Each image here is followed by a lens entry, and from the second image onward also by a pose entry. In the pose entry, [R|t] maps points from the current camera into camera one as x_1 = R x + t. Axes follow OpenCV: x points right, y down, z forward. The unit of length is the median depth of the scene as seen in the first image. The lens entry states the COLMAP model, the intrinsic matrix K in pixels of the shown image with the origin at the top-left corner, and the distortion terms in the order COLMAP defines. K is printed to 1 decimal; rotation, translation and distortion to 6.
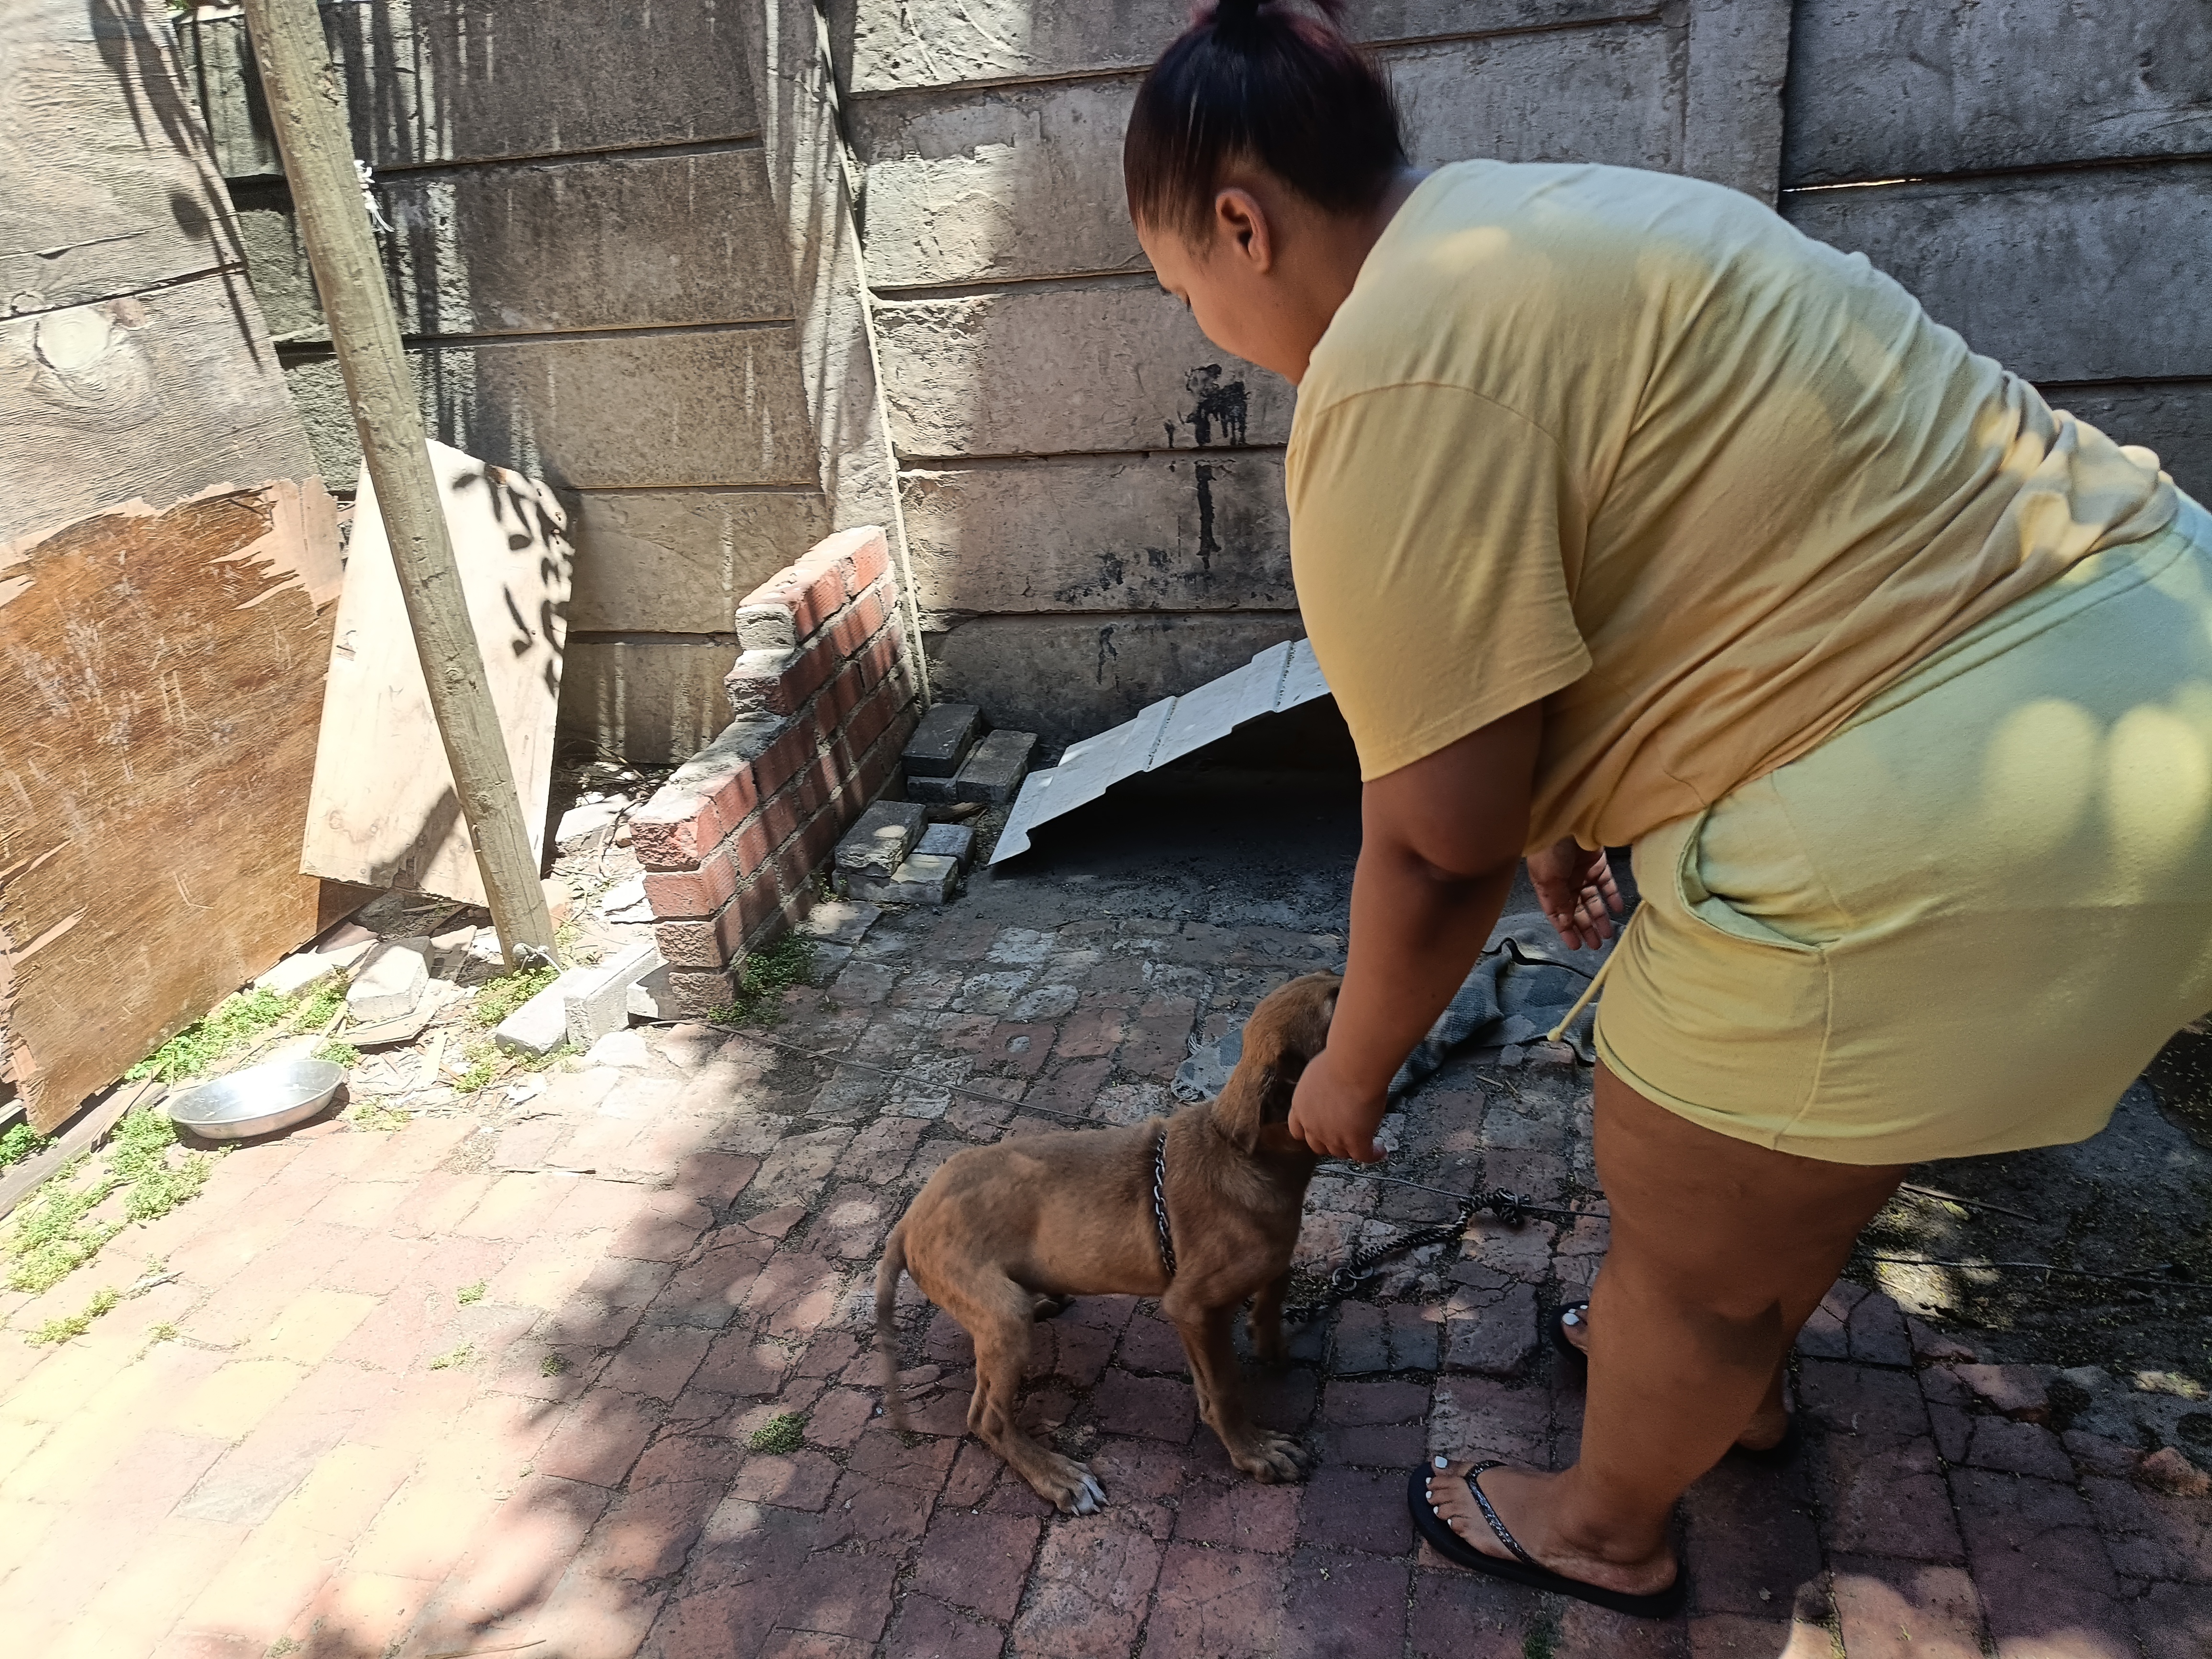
lens RADIAL K [[1606.8, 0, 1118.9], [0, 1606.8, 817.3], [0, 0, 1]] dist [0.027343, -0.016519]
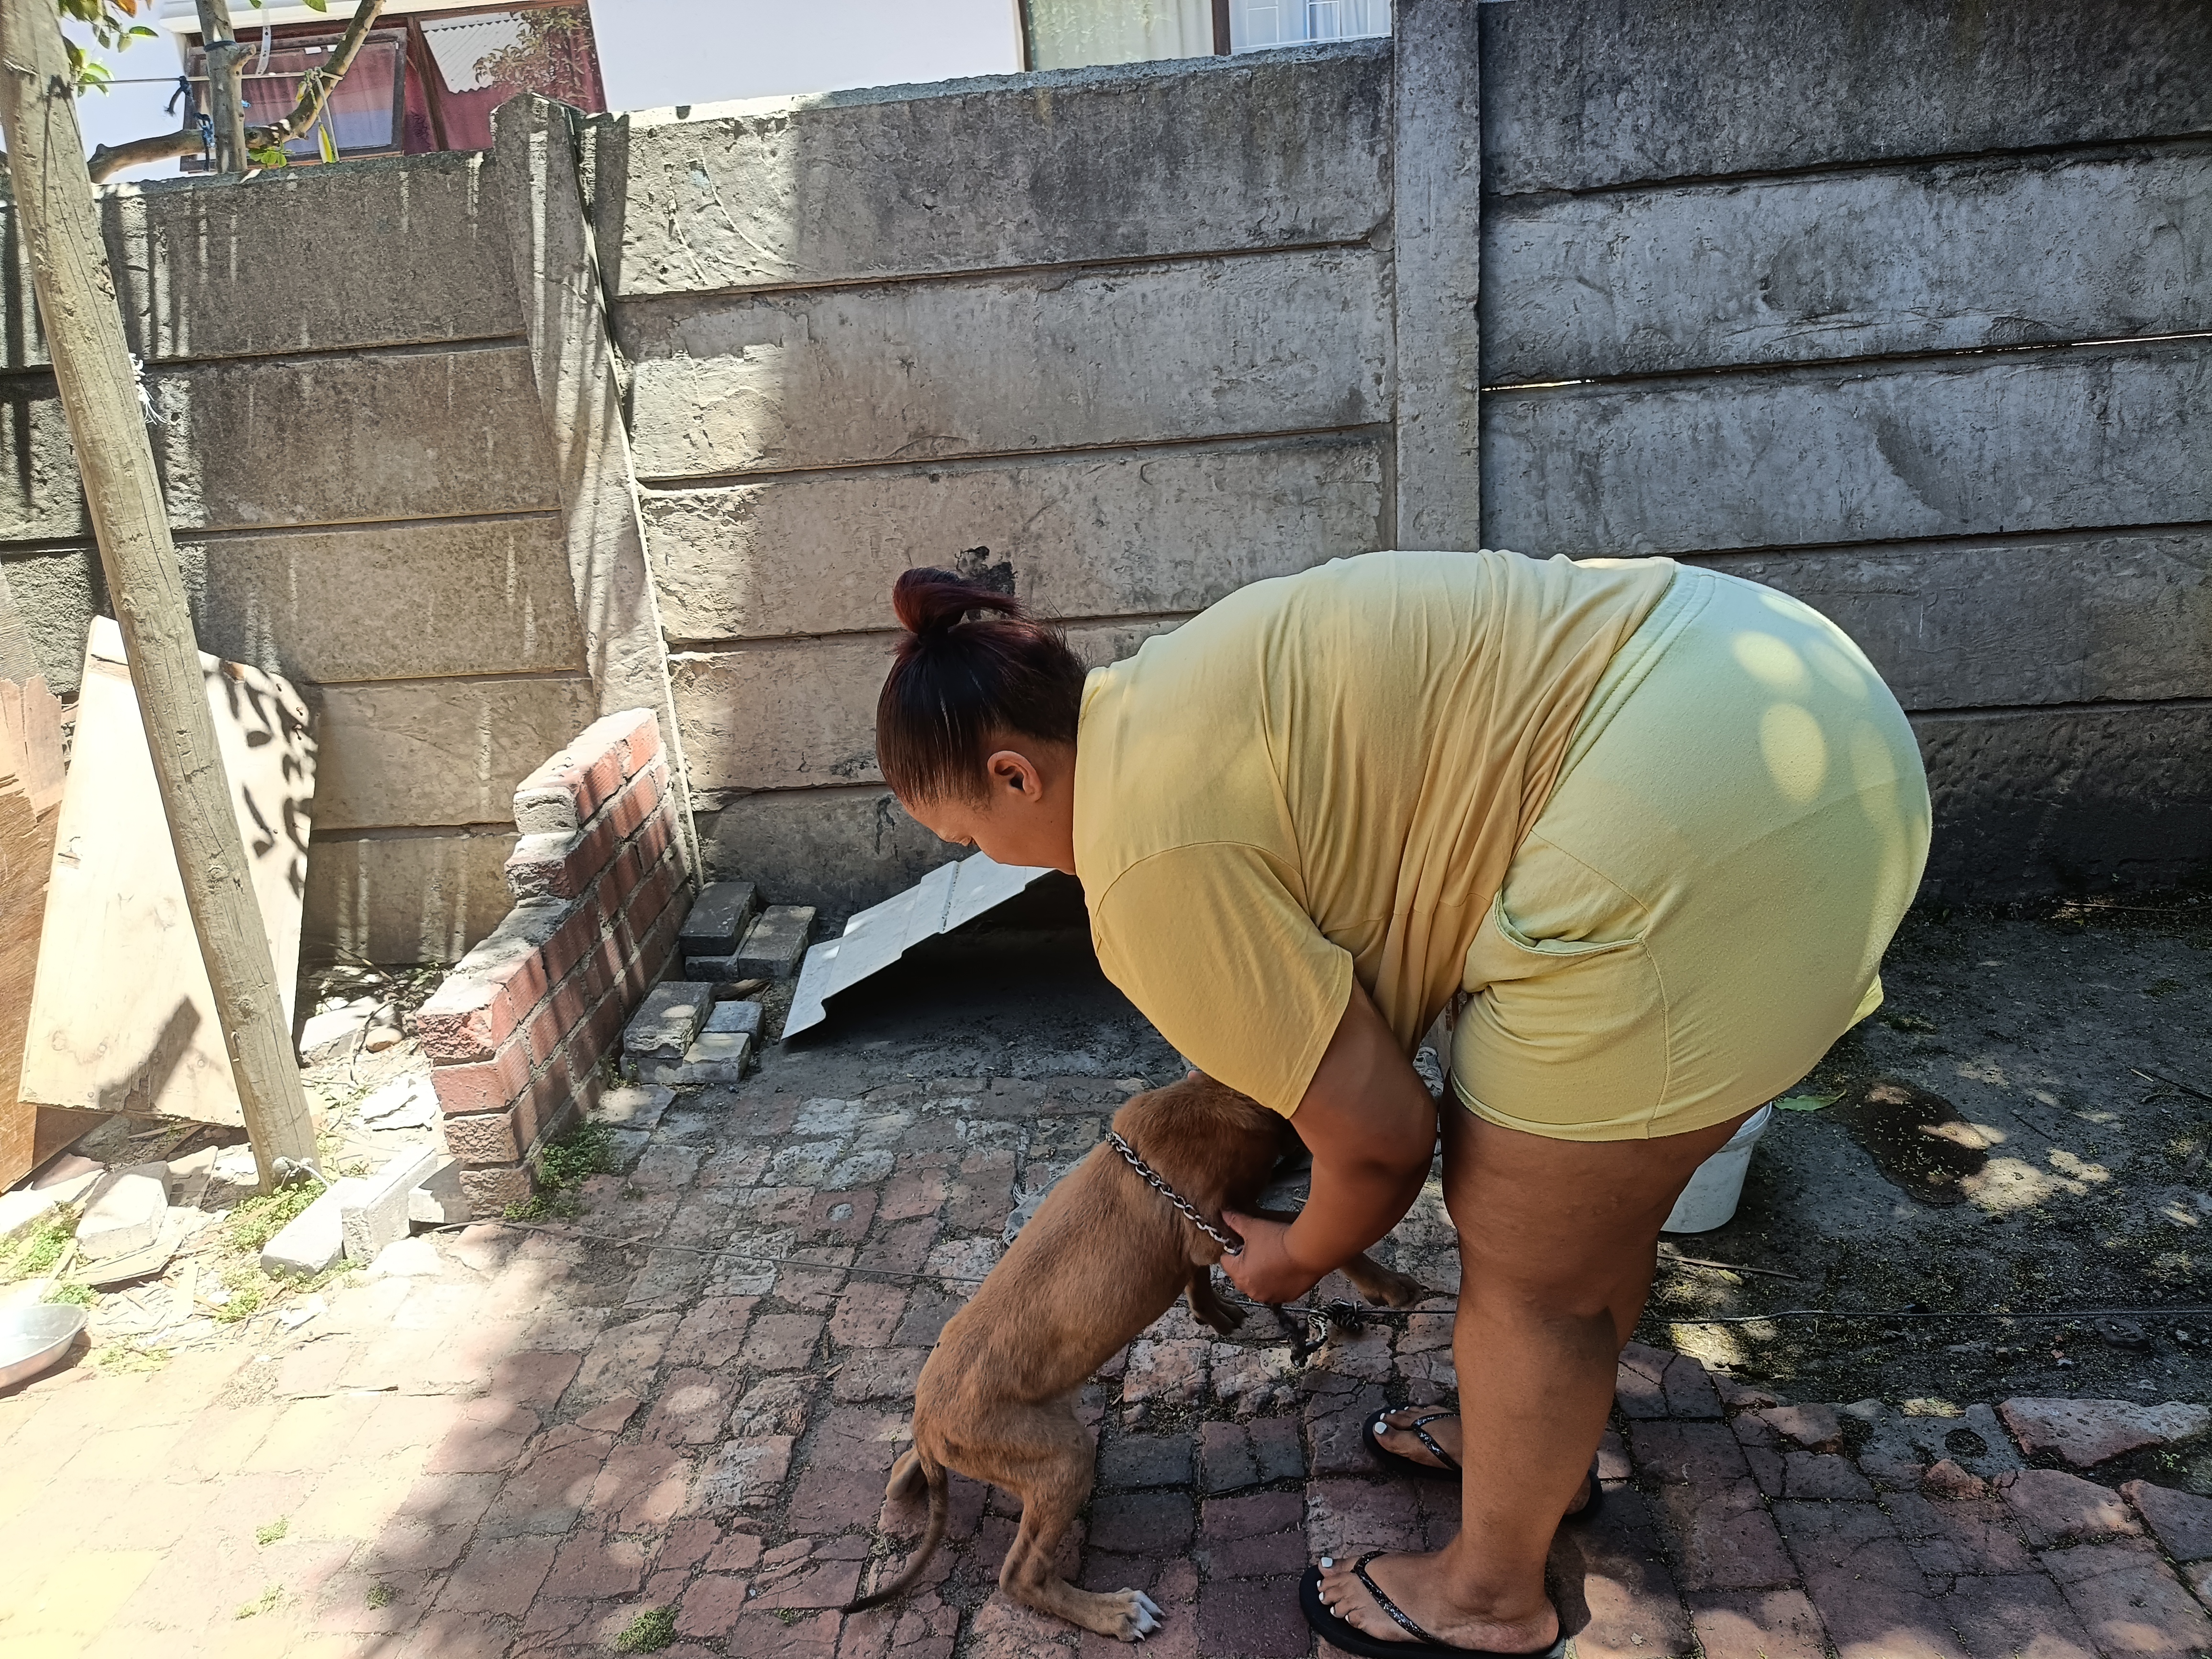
lens RADIAL K [[1606.8, 0, 1104.6], [0, 1606.8, 828.8], [0, 0, 1]] dist [0.027343, -0.016519]
pose [[0.982430, -0.047181, 0.180567, -0.071147], [0.065954, 0.992858, -0.099415, 0.015740], [-0.174587, 0.109578, 0.978526, -0.032780]]
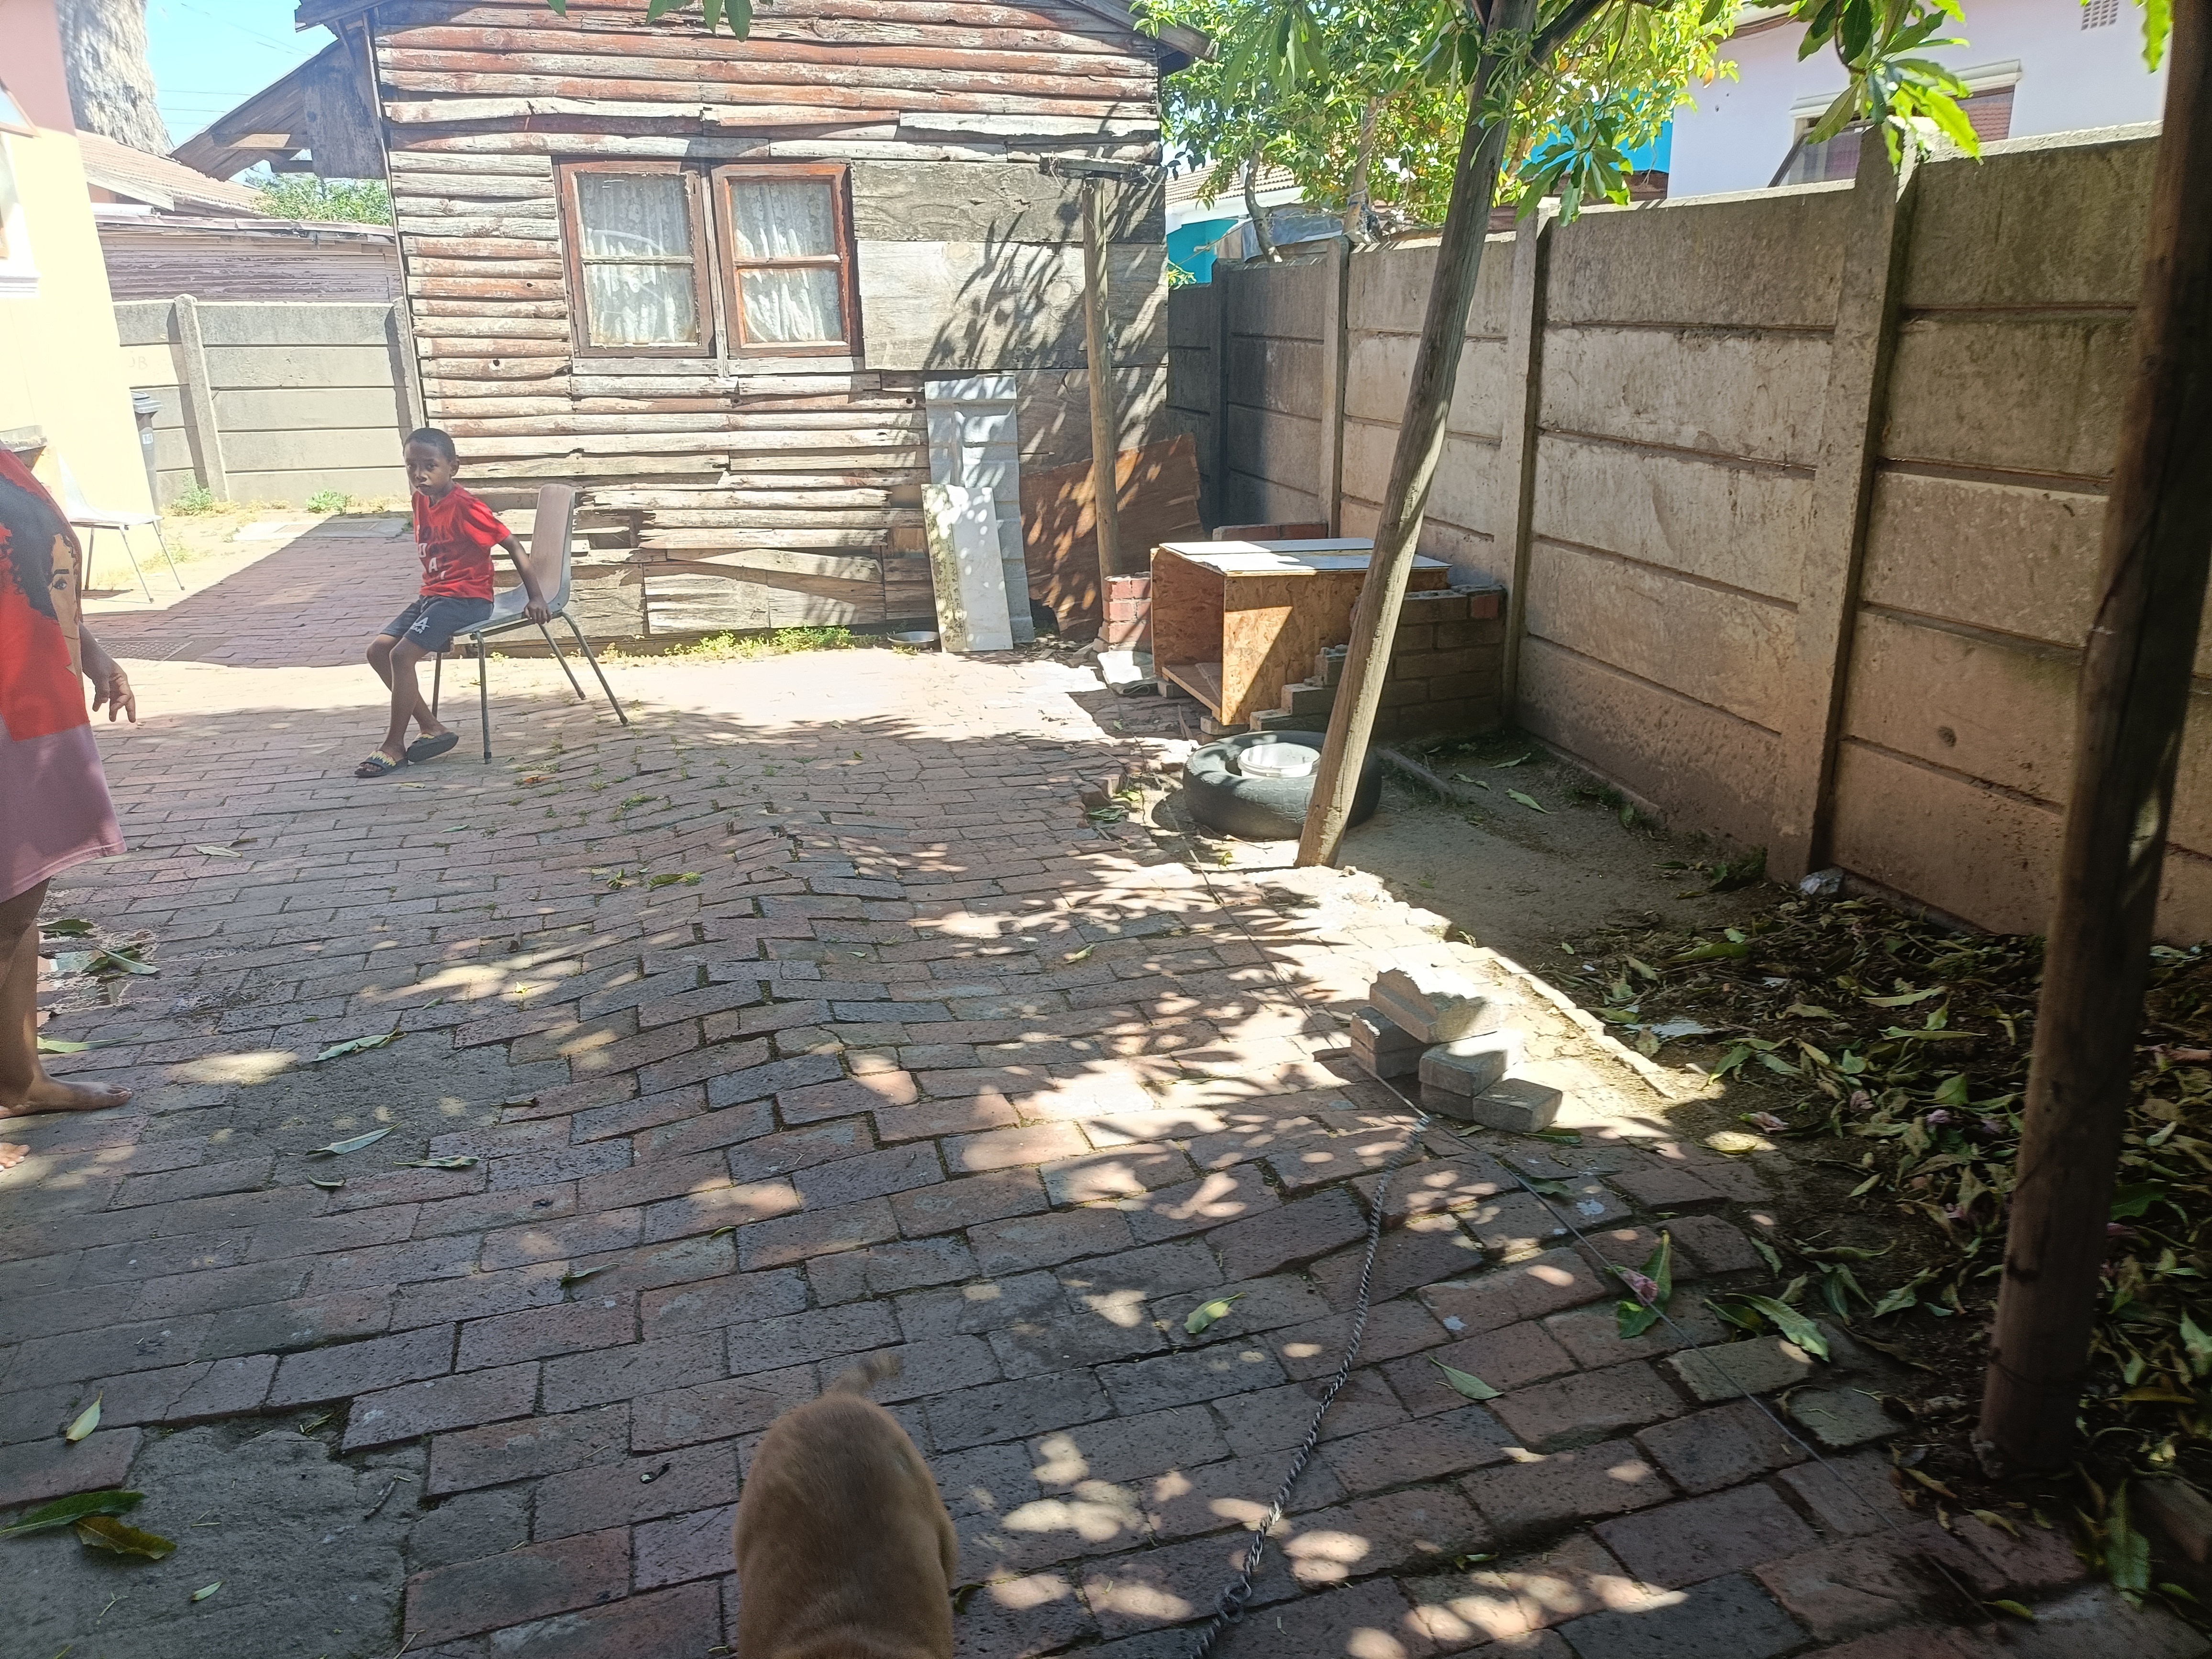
lens RADIAL K [[1606.8, 0, 1076.4], [0, 1606.8, 792.4], [0, 0, 1]] dist [0.027343, -0.016519]
pose [[0.490690, 0.345506, -0.799906, 1.878656], [-0.411143, 0.901209, 0.137052, -0.021772], [0.768235, 0.261626, 0.584267, -0.480582]]
